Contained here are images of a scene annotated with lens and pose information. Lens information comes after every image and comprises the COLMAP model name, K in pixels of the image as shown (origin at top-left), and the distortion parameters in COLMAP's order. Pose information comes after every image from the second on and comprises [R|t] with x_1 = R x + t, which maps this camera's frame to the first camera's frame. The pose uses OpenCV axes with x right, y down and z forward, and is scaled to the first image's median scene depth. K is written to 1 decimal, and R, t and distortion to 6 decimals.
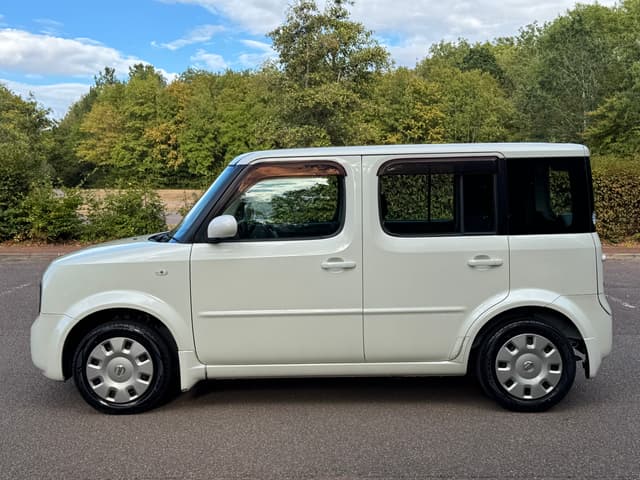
lens RADIAL K [[794.1, 0, 320.0], [0, 794.1, 240.0], [0, 0, 1]] dist [0.203453, -0.447545]
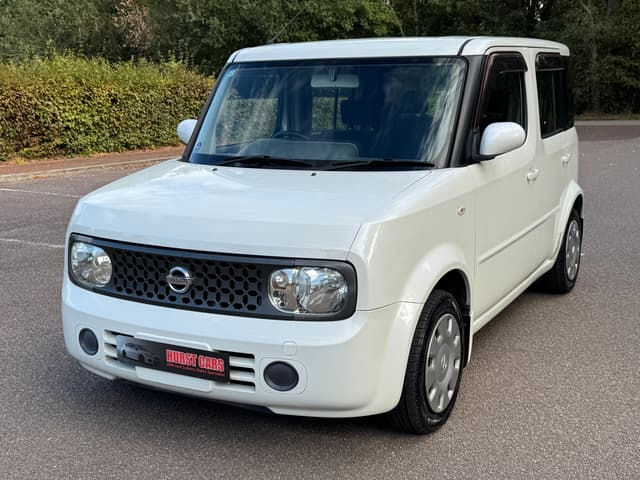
lens RADIAL K [[794.1, 0, 320.0], [0, 794.1, 240.0], [0, 0, 1]] dist [0.203453, -0.447545]
pose [[0.480021, -0.166516, 0.861309, -0.853055], [0.078089, 0.986033, 0.147109, -0.045822], [-0.873775, -0.003357, 0.486319, 0.764235]]
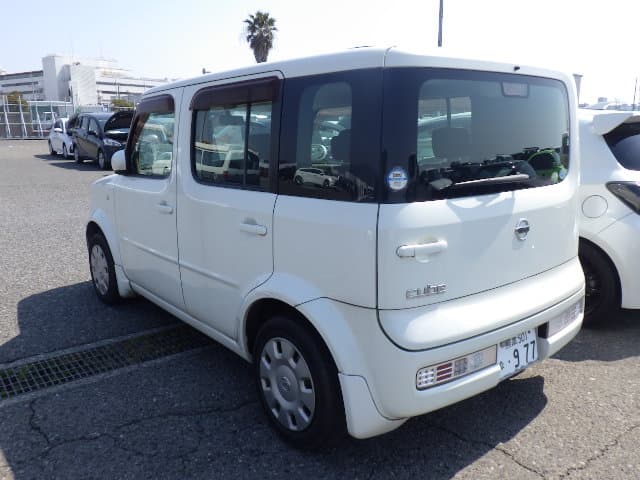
lens RADIAL K [[526.9, 0, 311.2], [0, 526.9, 238.5], [0, 0, 1]] dist [0.001550, 0.001023]
pose [[0.622359, 0.160076, -0.766188, 0.604967], [-0.058821, 0.985662, 0.158150, -0.041521], [0.780518, -0.053358, 0.622852, 0.737778]]
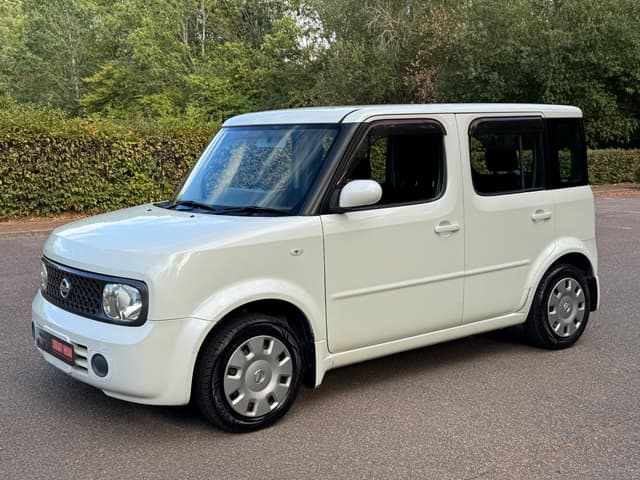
lens RADIAL K [[794.1, 0, 320.0], [0, 794.1, 240.0], [0, 0, 1]] dist [0.203453, -0.447545]
pose [[0.794964, -0.078672, 0.601534, -0.671481], [0.054554, 0.996809, 0.058272, -0.018657], [-0.604199, -0.013508, 0.796719, 0.321610]]
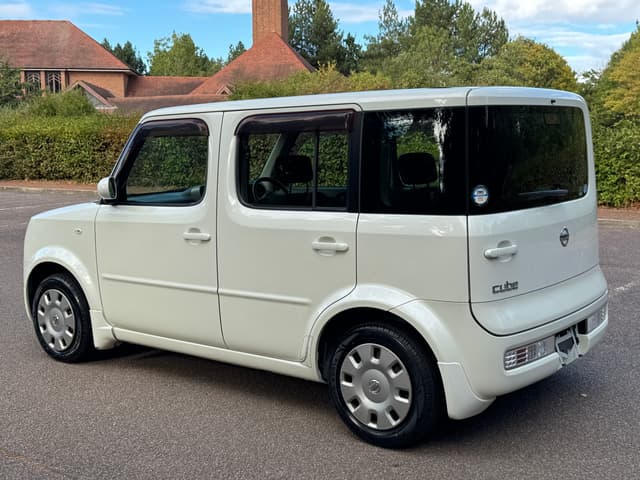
lens RADIAL K [[794.1, 0, 320.0], [0, 794.1, 240.0], [0, 0, 1]] dist [0.203453, -0.447545]
pose [[0.784657, 0.073338, -0.615577, 0.674523], [-0.037068, 0.996752, 0.071501, -0.033219], [0.618821, -0.033285, 0.784827, 0.379135]]
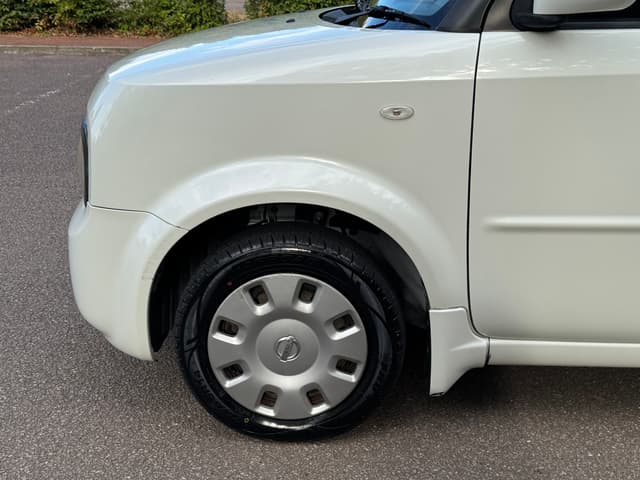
lens RADIAL K [[794.1, 0, 320.0], [0, 794.1, 240.0], [0, 0, 1]] dist [0.203453, -0.447545]
pose [[0.999146, 0.019975, -0.036157, -0.217290], [-0.010418, 0.968864, 0.247372, 0.006091], [0.039972, -0.246785, 0.968246, 0.615391]]
